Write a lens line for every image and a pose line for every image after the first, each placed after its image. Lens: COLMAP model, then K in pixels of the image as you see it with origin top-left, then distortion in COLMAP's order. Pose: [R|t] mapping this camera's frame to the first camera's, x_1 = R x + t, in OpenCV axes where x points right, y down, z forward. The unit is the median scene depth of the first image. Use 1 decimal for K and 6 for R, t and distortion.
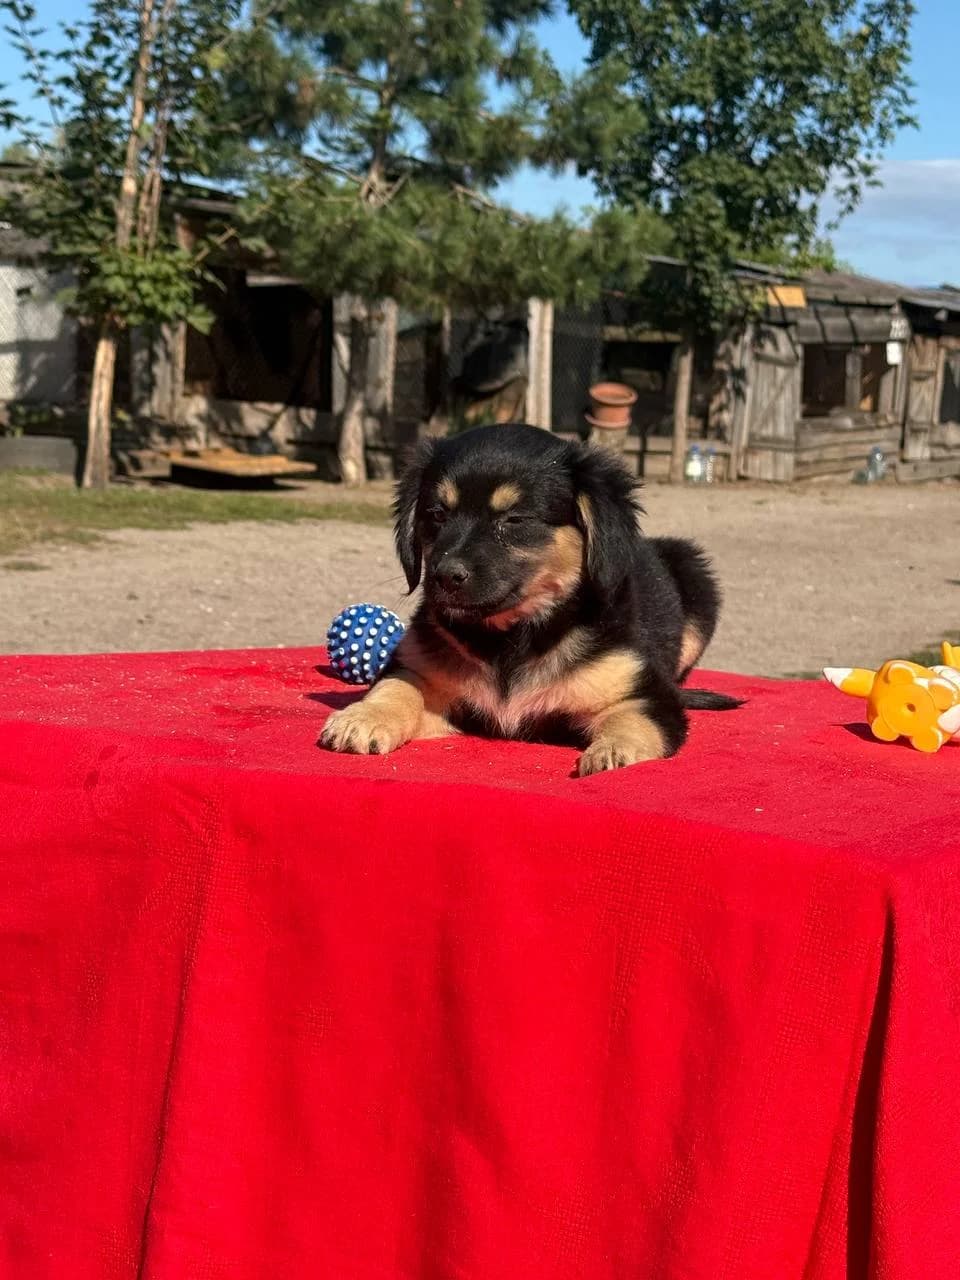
lens RADIAL K [[2154.1, 0, 480.4], [0, 2154.1, 602.4], [0, 0, 1]] dist [0.064183, -0.012970]
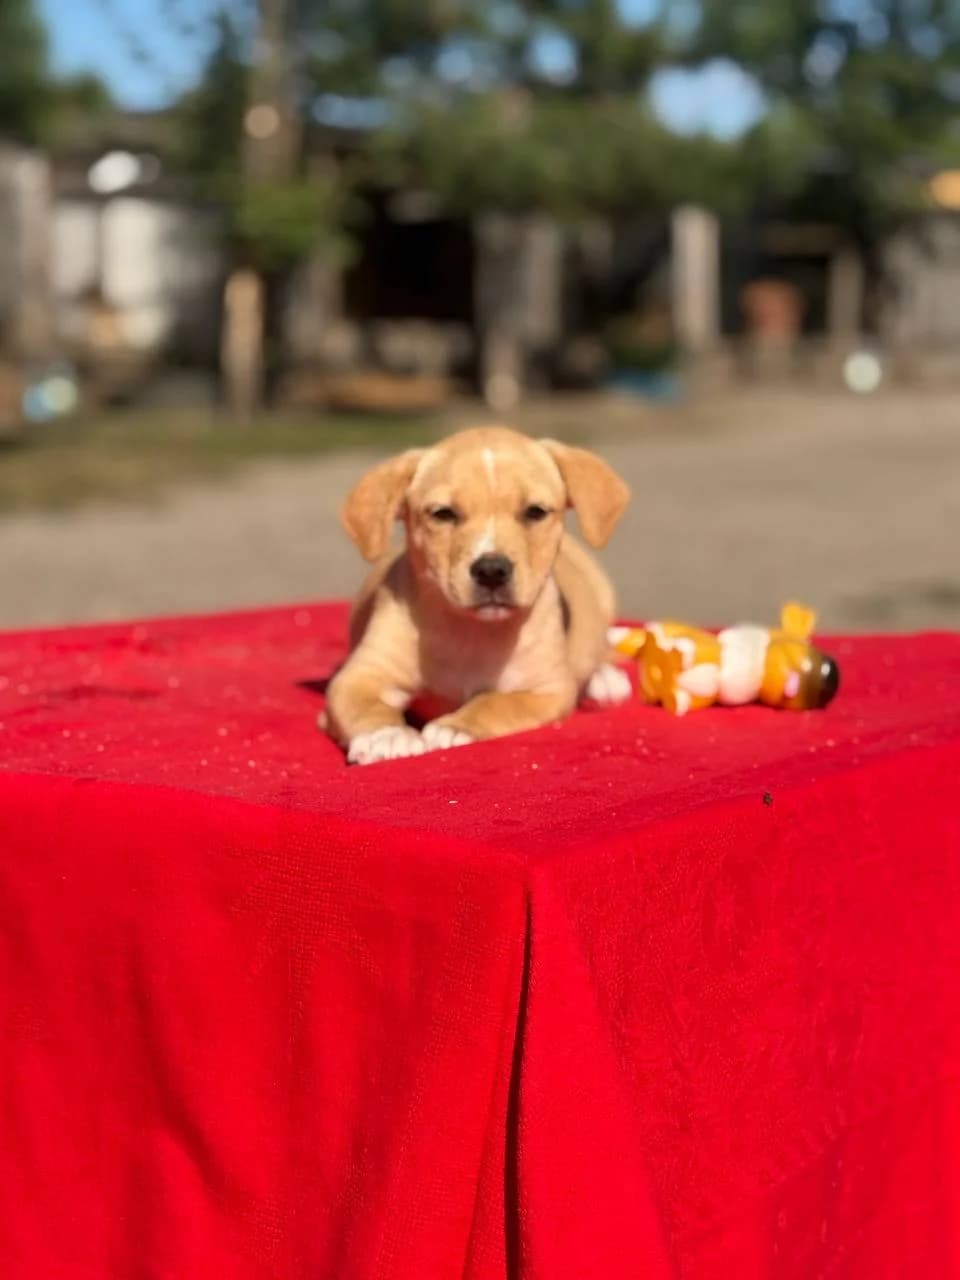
lens RADIAL K [[2154.1, 0, 480.4], [0, 2154.1, 602.4], [0, 0, 1]] dist [0.064183, -0.012970]
pose [[0.994983, -0.037654, -0.092686, 0.184503], [0.041284, 0.998441, 0.037564, -0.023640], [0.091128, -0.041202, 0.994987, 0.025768]]
